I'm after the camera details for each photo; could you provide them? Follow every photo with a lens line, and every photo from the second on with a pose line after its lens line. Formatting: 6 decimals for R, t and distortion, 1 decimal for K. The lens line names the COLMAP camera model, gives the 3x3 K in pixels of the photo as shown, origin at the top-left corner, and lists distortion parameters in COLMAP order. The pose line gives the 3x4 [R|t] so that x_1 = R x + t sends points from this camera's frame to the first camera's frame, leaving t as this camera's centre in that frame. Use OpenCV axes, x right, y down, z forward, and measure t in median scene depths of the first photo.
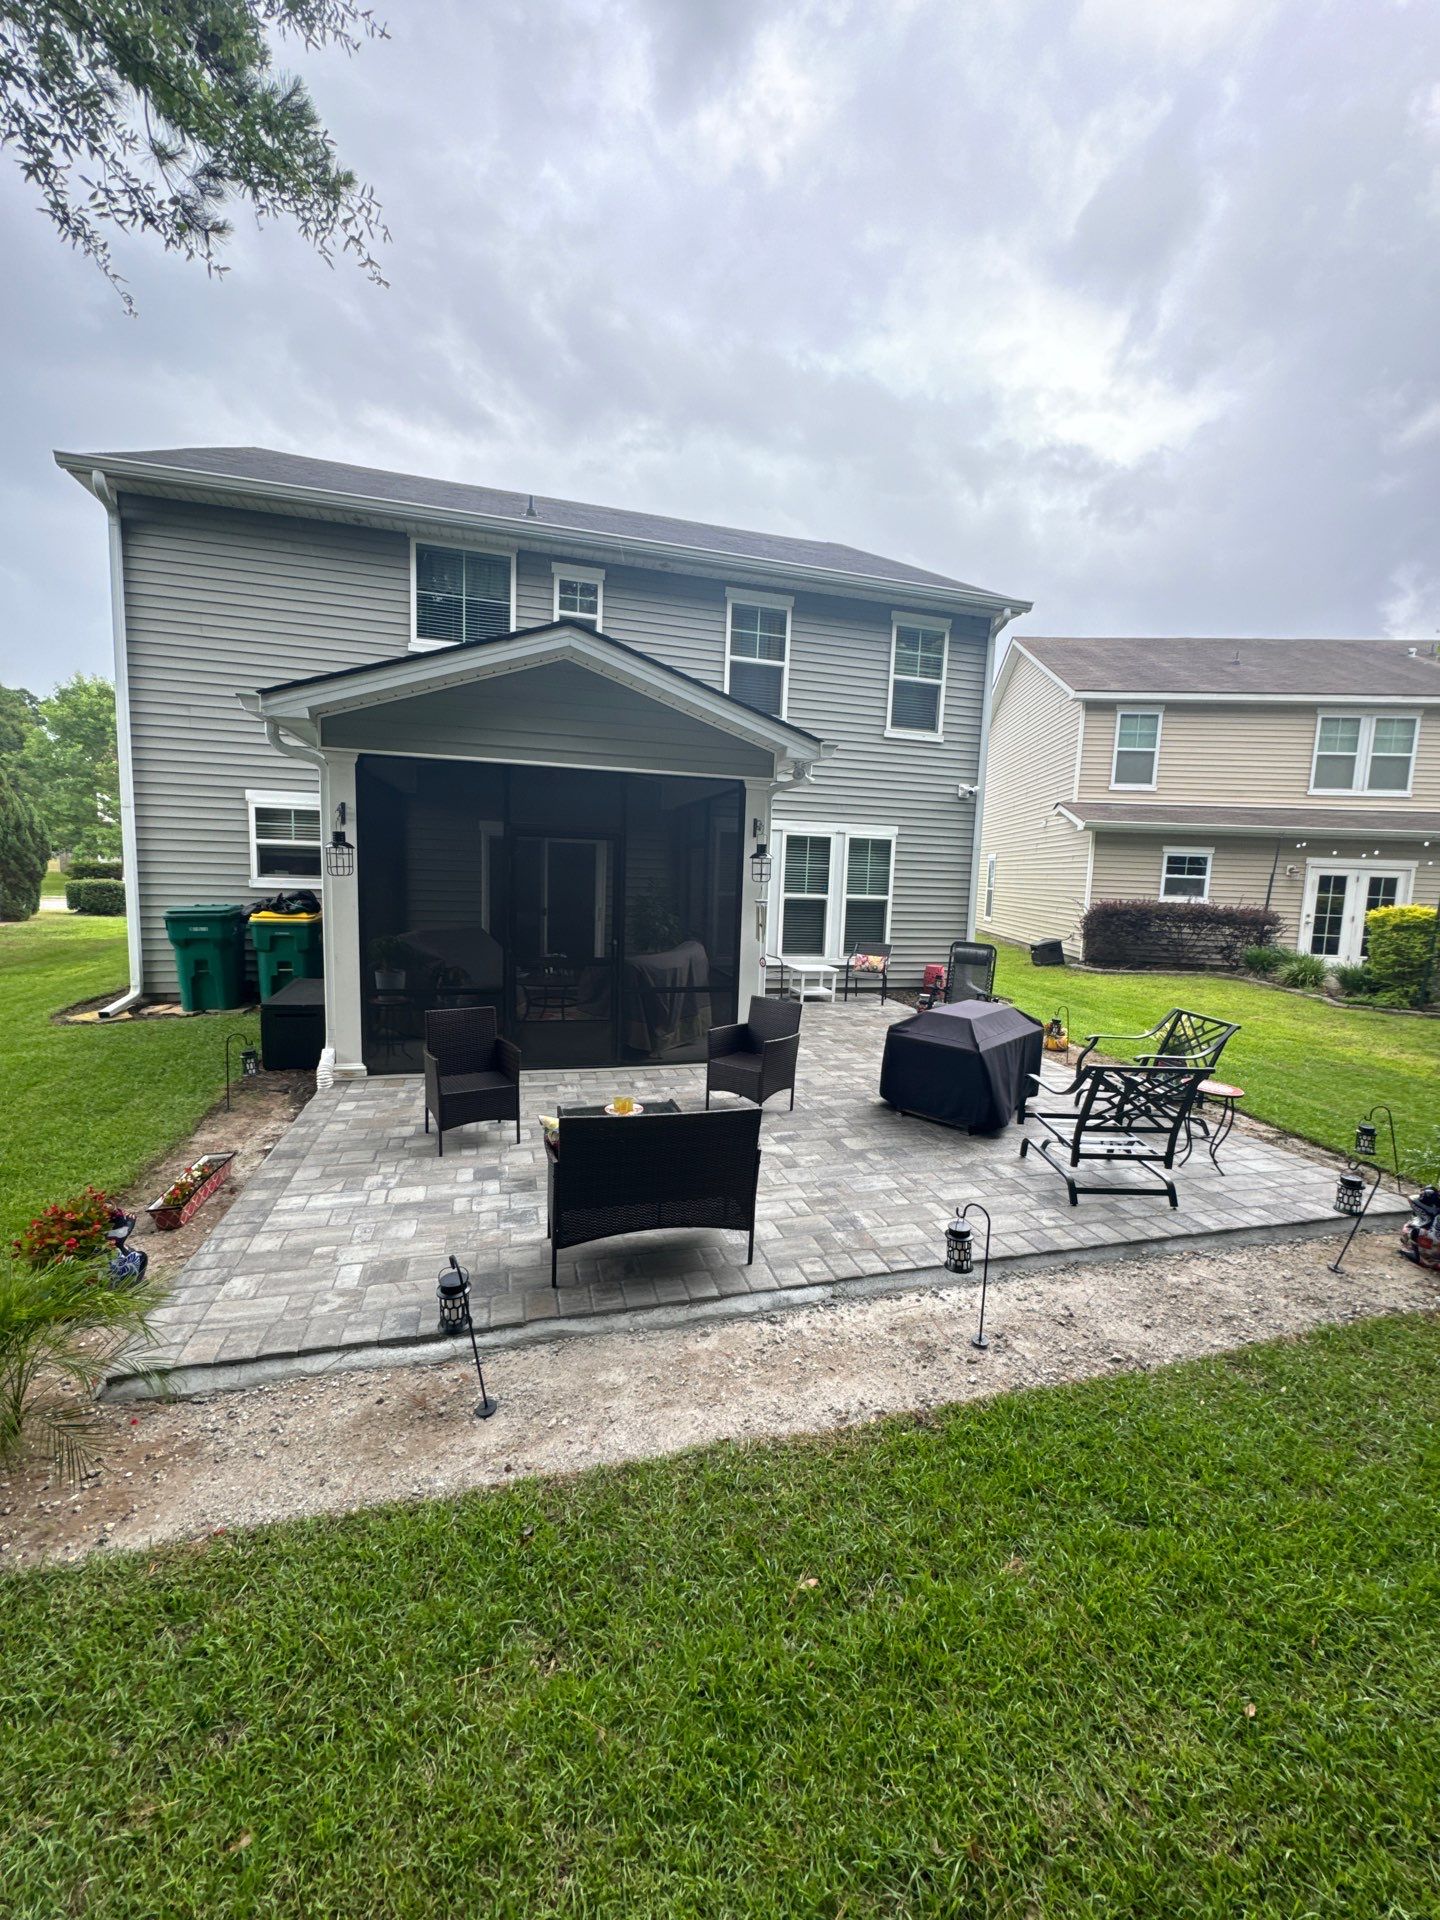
lens RADIAL K [[763.7, 0, 717.9], [0, 763.7, 964.2], [0, 0, 1]] dist [-0.002315, -0.000311]
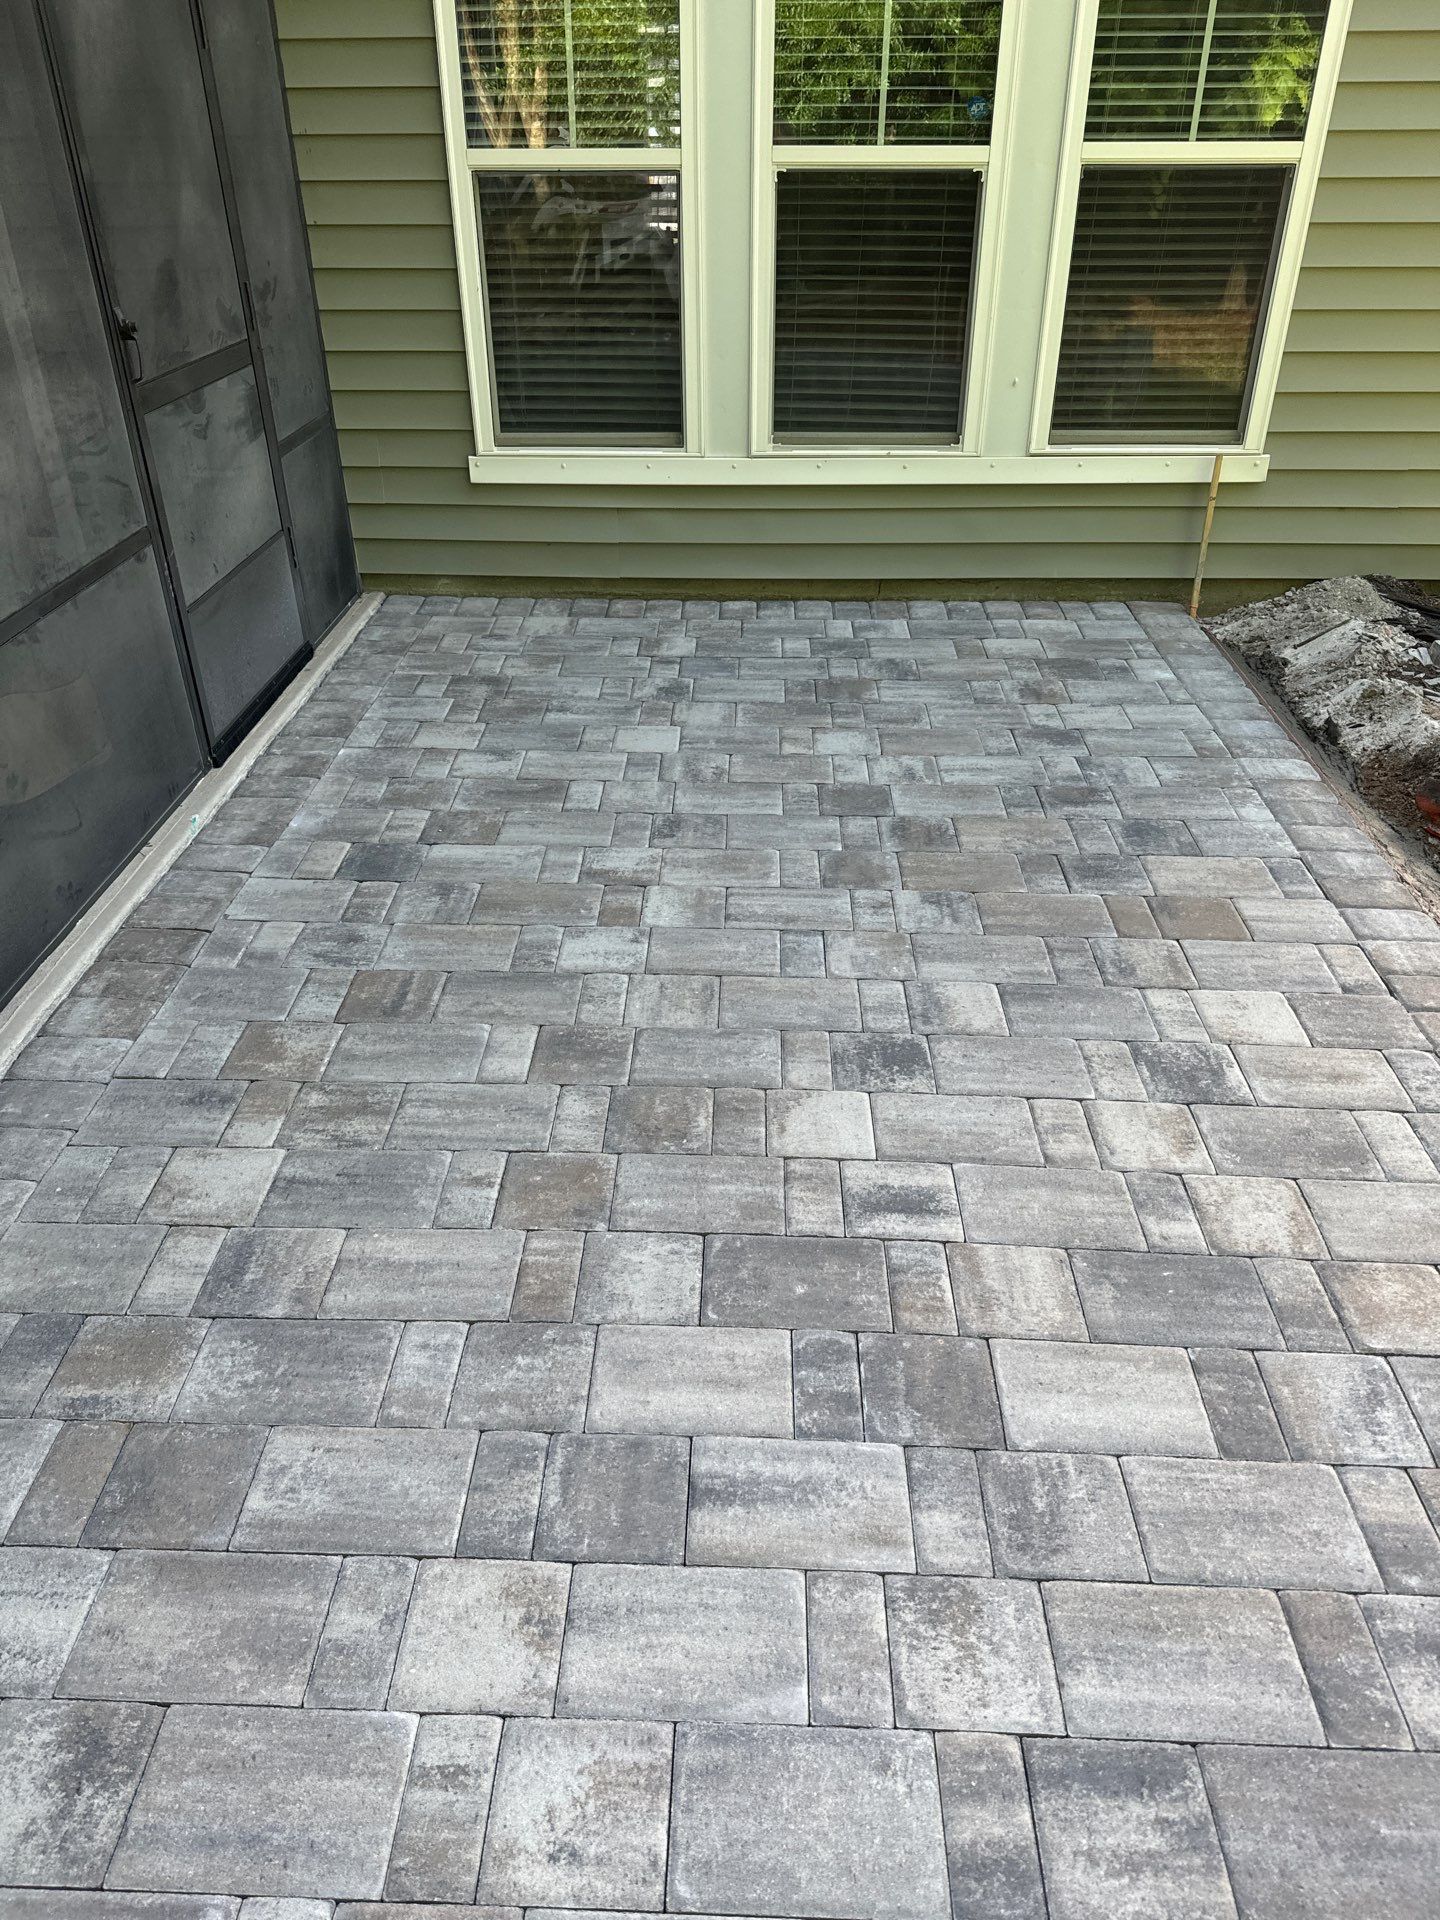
lens RADIAL K [[1349.6, 0, 712.7], [0, 1349.6, 957.3], [0, 0, 1]] dist [0.069115, -0.088501]
pose [[0.950123, 0.128383, -0.284225, 0.370460], [0.001179, 0.909858, 0.414919, -0.074304], [0.311873, -0.394559, 0.864325, 0.974223]]
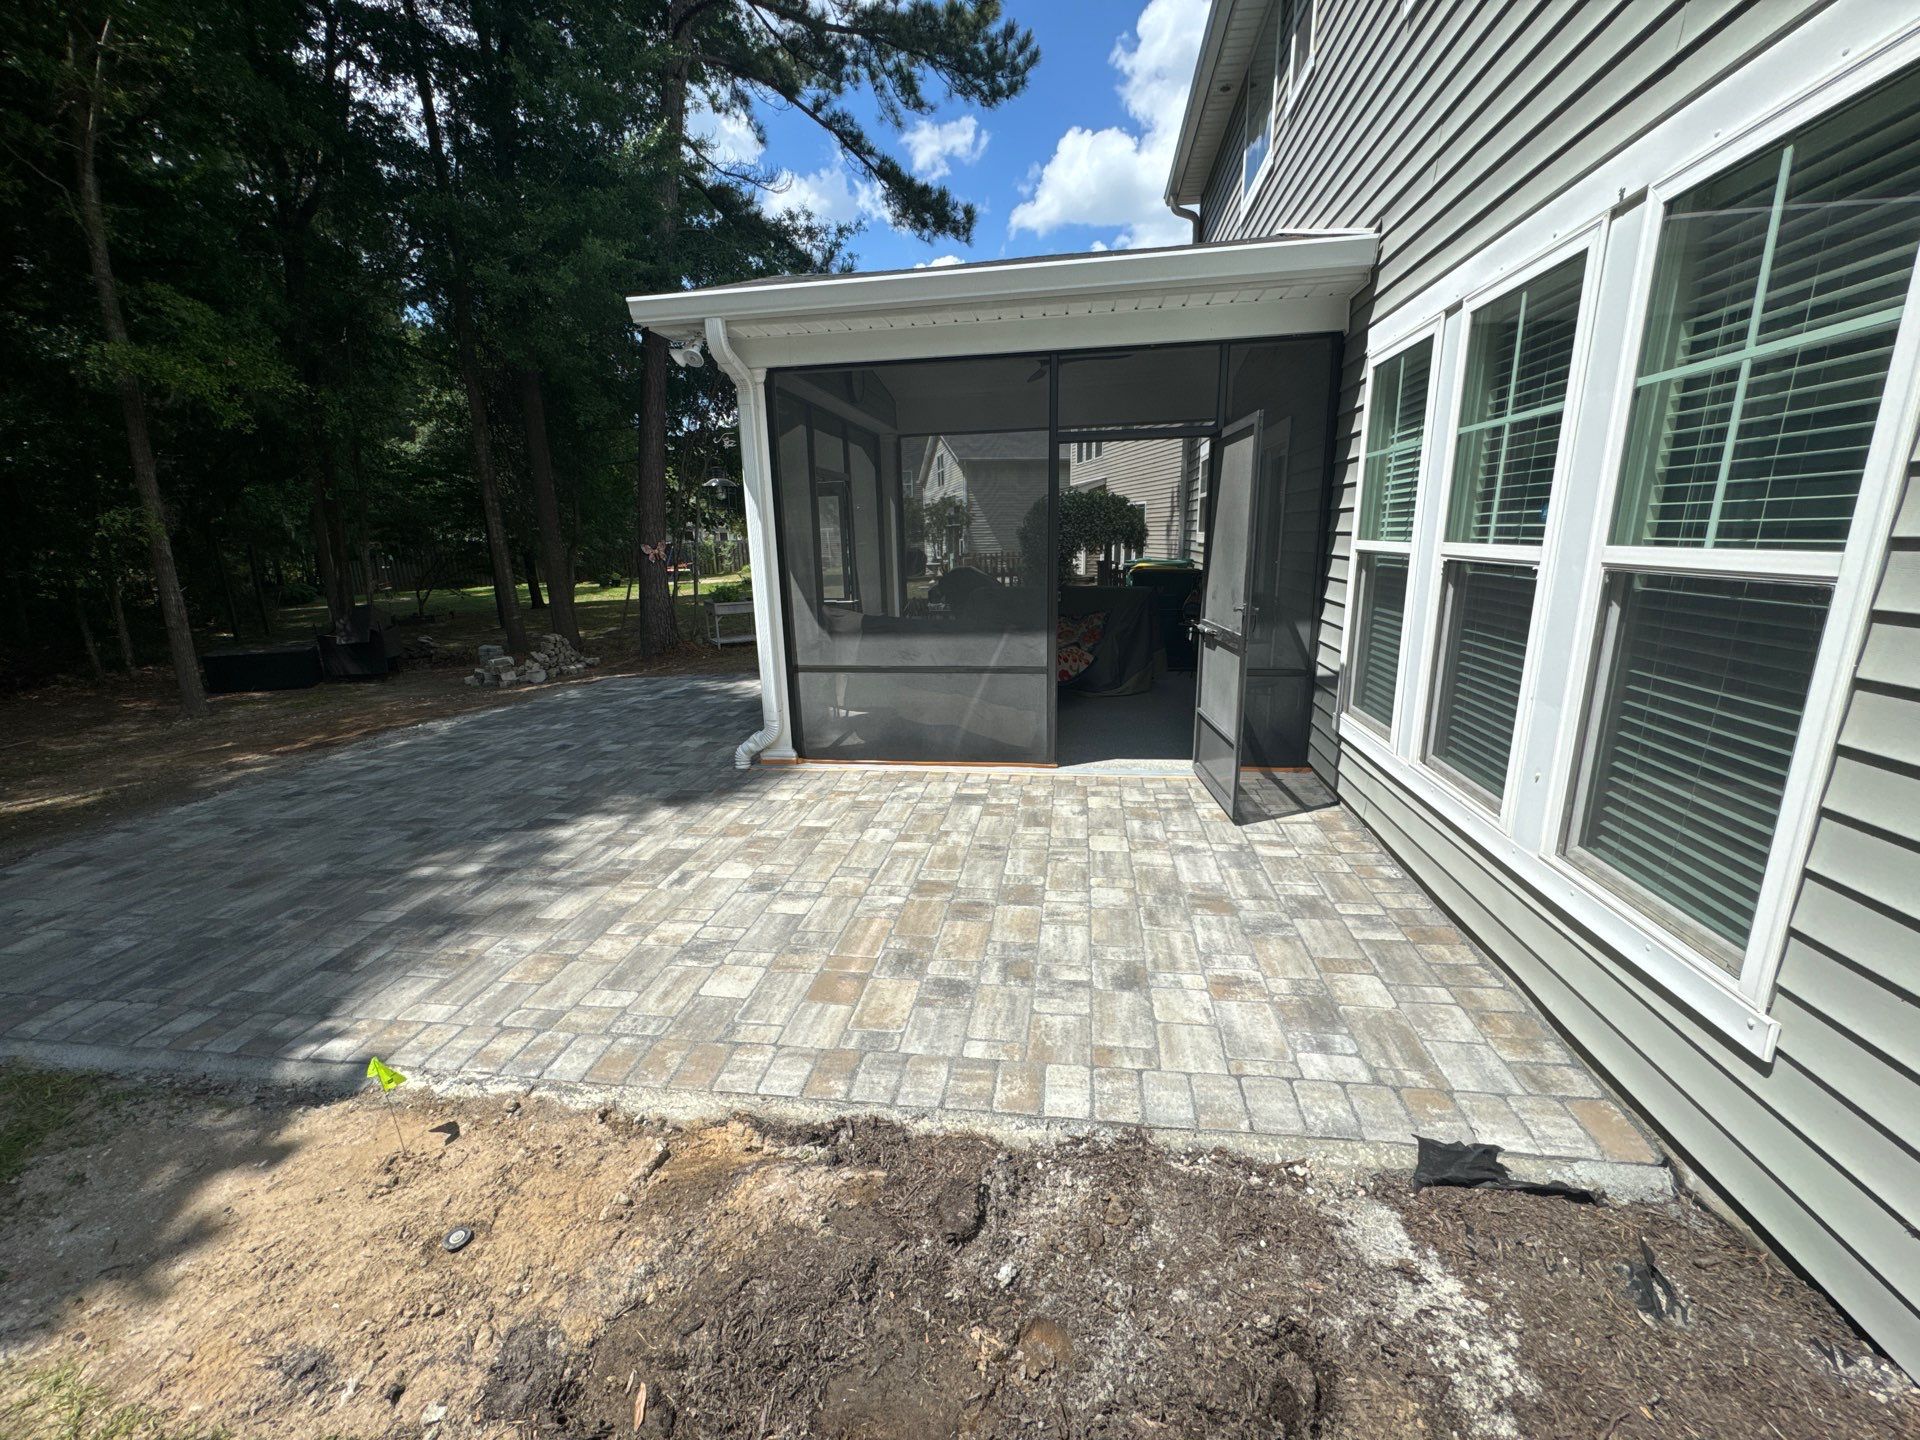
lens RADIAL K [[763.7, 0, 952.5], [0, 763.7, 710.7], [0, 0, 1]] dist [-0.002315, -0.000311]
pose [[-0.423377, 0.181133, -0.887662, 0.728179], [-0.101774, 0.964097, 0.245272, -0.144357], [0.900219, 0.194183, -0.389742, 1.673493]]
